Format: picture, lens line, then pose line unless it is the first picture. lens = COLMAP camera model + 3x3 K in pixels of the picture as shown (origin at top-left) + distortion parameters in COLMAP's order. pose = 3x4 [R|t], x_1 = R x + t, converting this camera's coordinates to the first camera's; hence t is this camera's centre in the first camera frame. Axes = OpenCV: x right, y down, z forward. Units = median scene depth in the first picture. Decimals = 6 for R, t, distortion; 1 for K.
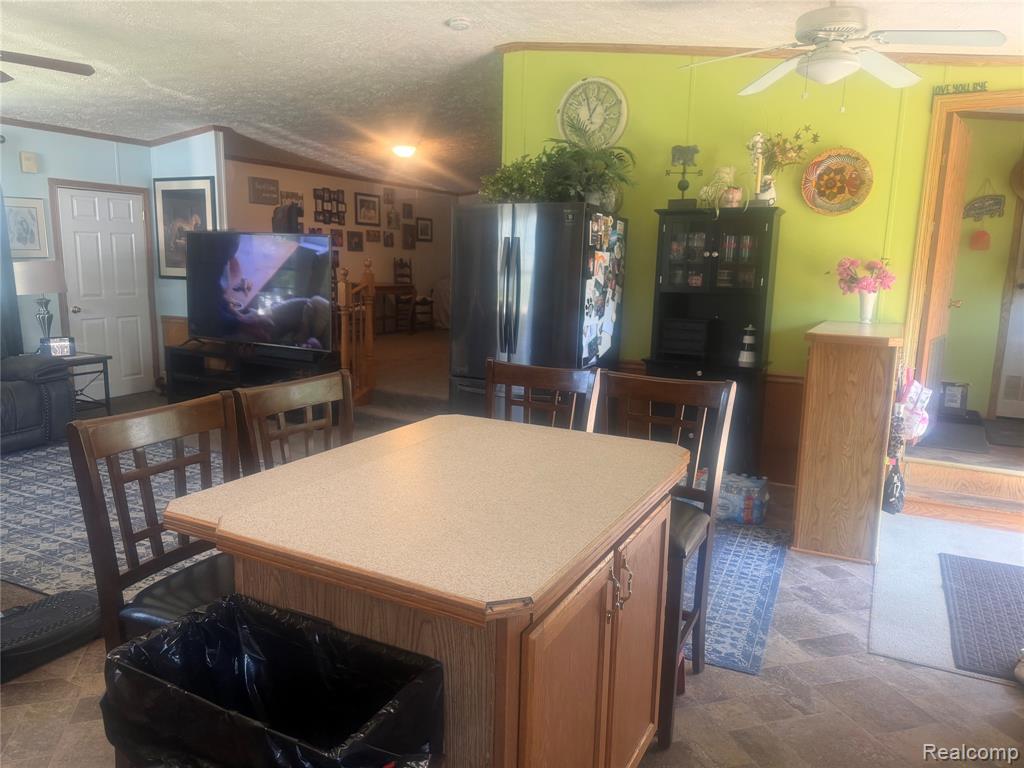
lens RADIAL K [[721.5, 0, 509.6], [0, 721.5, 382.1], [0, 0, 1]] dist [0.045730, -0.059795]
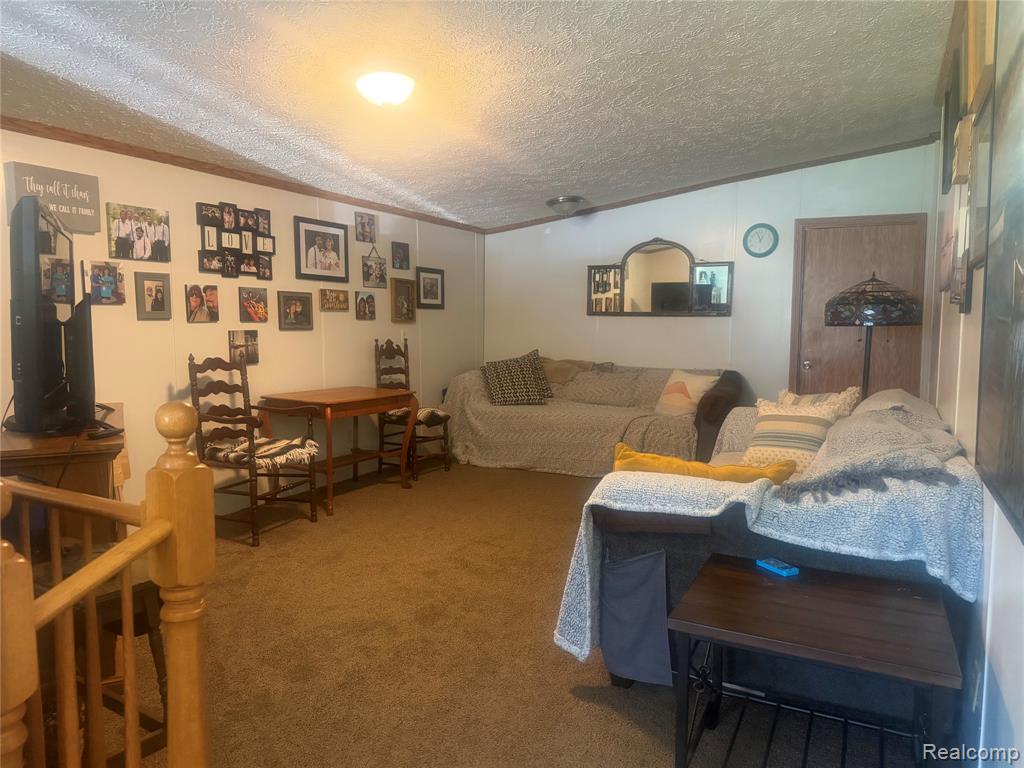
lens RADIAL K [[721.5, 0, 518.9], [0, 721.5, 381.5], [0, 0, 1]] dist [0.045730, -0.059795]
pose [[0.999714, -0.021346, 0.010822, -0.063416], [0.022215, 0.995888, -0.087831, -0.096985], [-0.008902, 0.088046, 0.996077, 0.495500]]
